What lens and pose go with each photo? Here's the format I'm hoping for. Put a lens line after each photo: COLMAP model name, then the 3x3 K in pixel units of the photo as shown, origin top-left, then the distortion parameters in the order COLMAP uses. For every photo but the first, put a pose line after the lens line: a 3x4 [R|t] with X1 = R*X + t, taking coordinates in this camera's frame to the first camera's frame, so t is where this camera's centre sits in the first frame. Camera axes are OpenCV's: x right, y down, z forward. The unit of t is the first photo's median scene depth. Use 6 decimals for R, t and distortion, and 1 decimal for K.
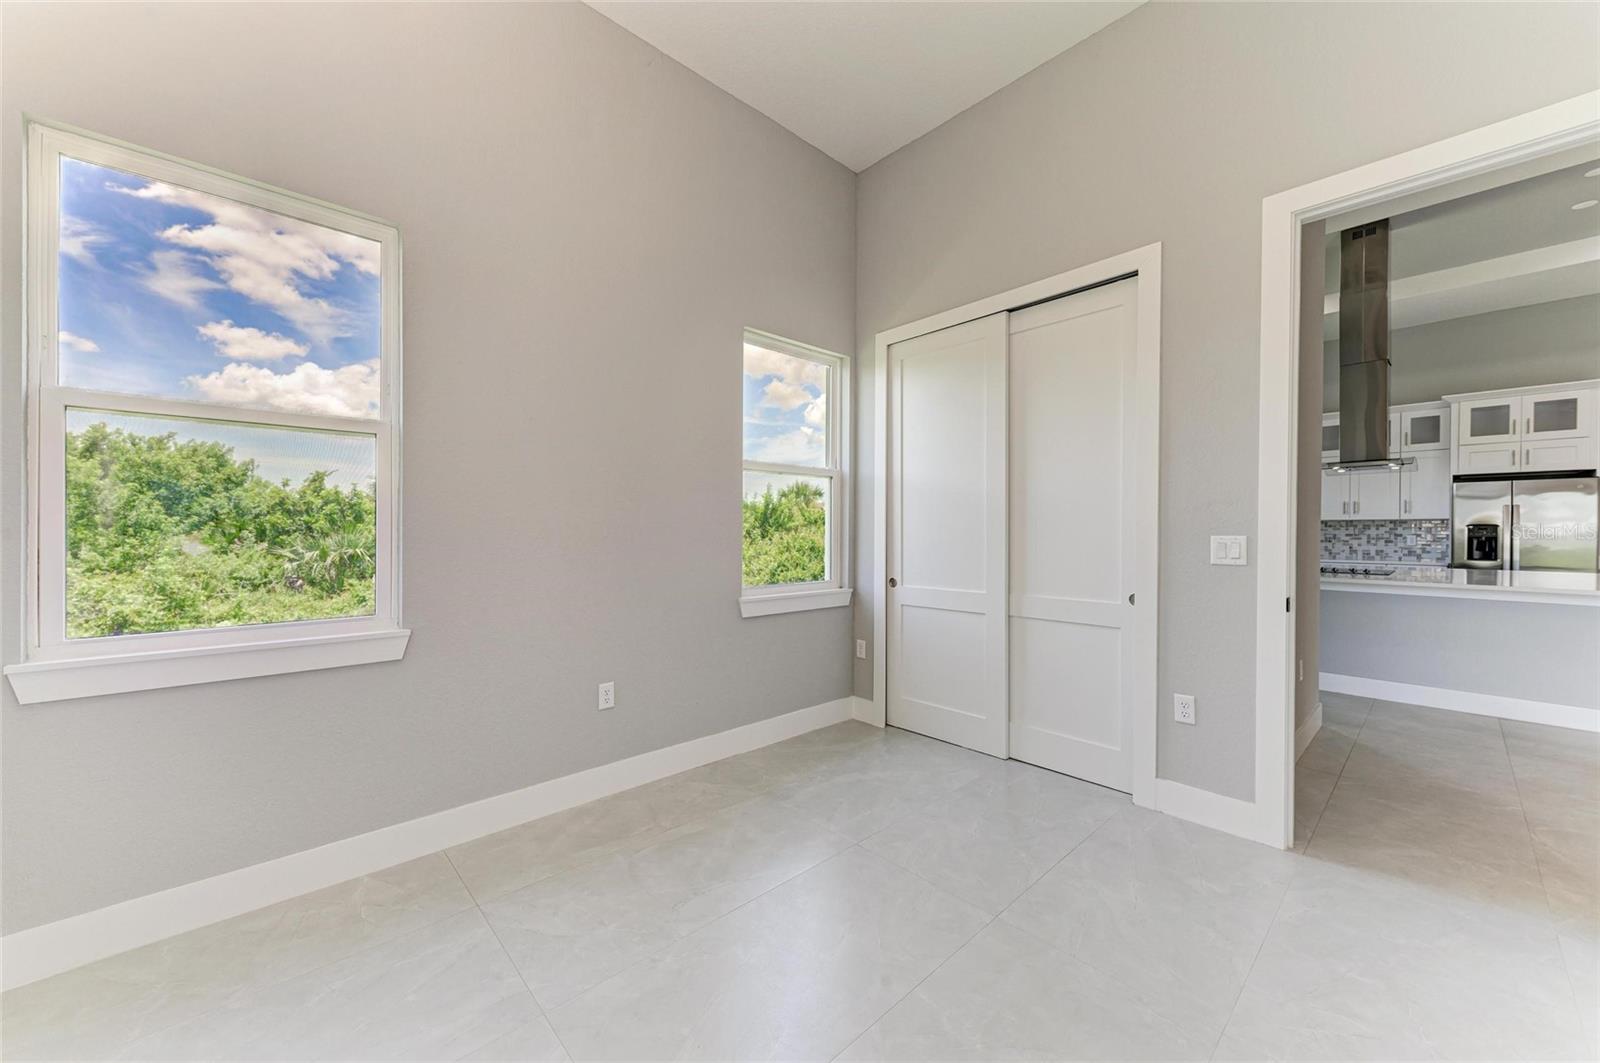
lens RADIAL K [[605.1, 0, 800.6], [0, 605.1, 526.7], [0, 0, 1]] dist [0.002101, 0.000050]
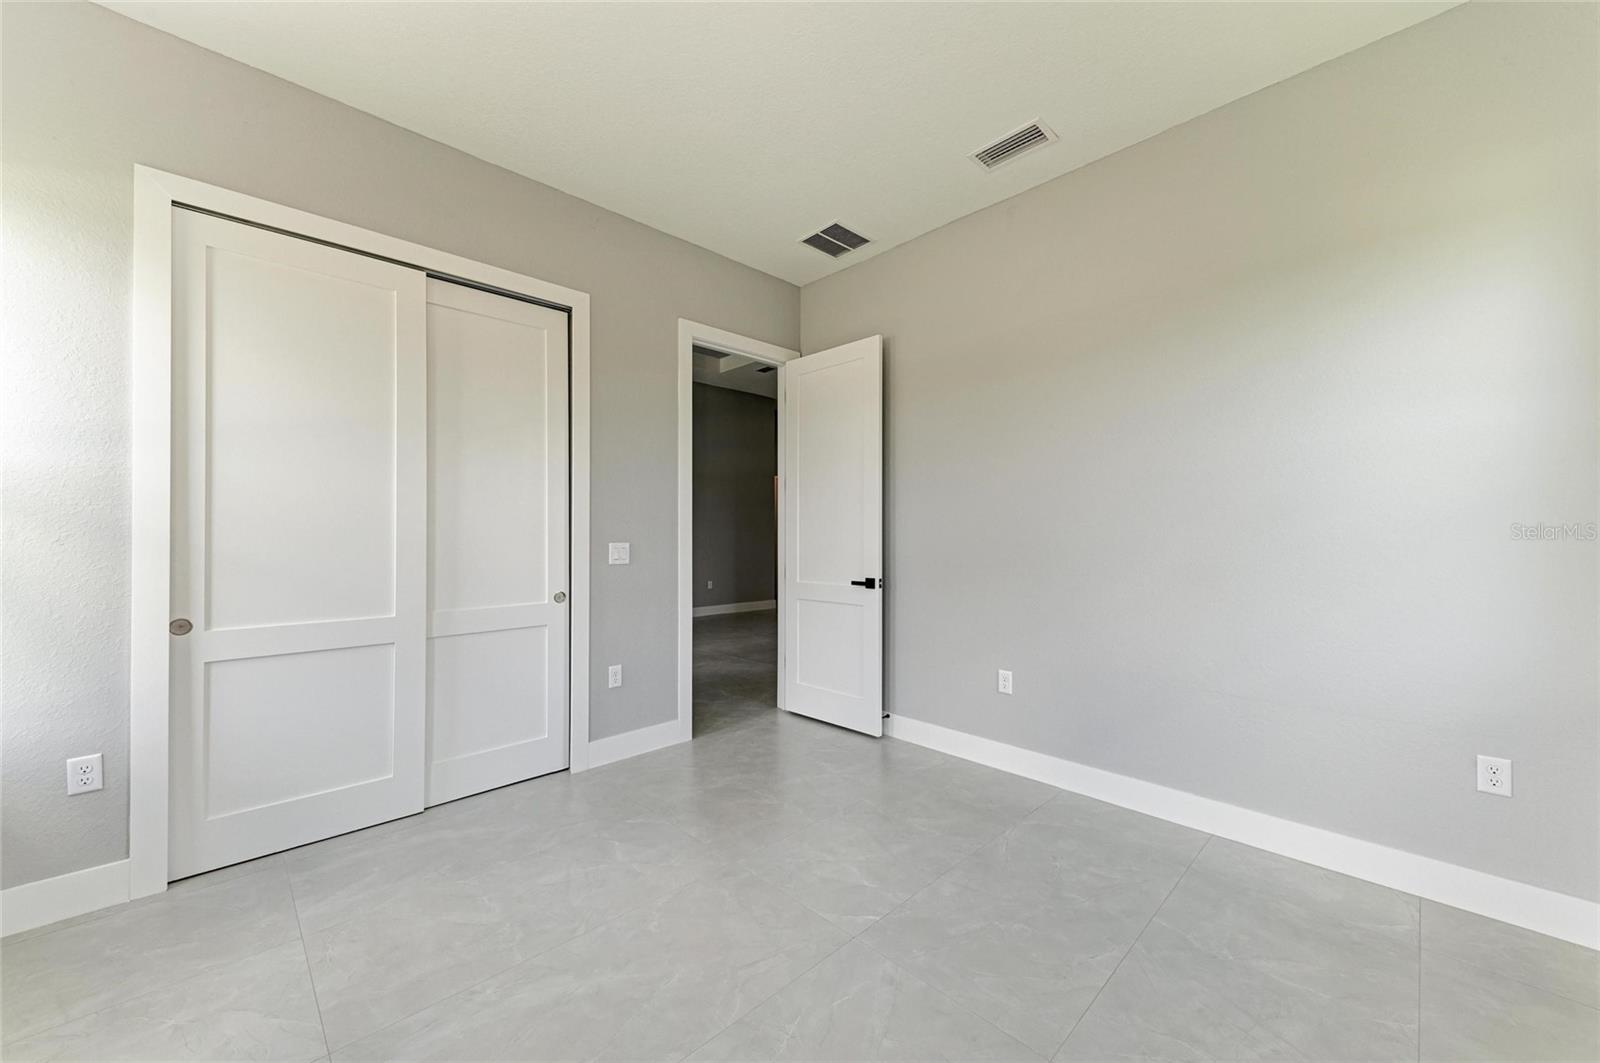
lens RADIAL K [[605.1, 0, 800.1], [0, 605.1, 540.2], [0, 0, 1]] dist [0.002101, 0.000050]
pose [[-0.032154, -0.003249, 0.999478, -0.509129], [-0.003212, 0.999990, 0.003147, 0.007463], [-0.999478, -0.003109, -0.032164, 0.513033]]
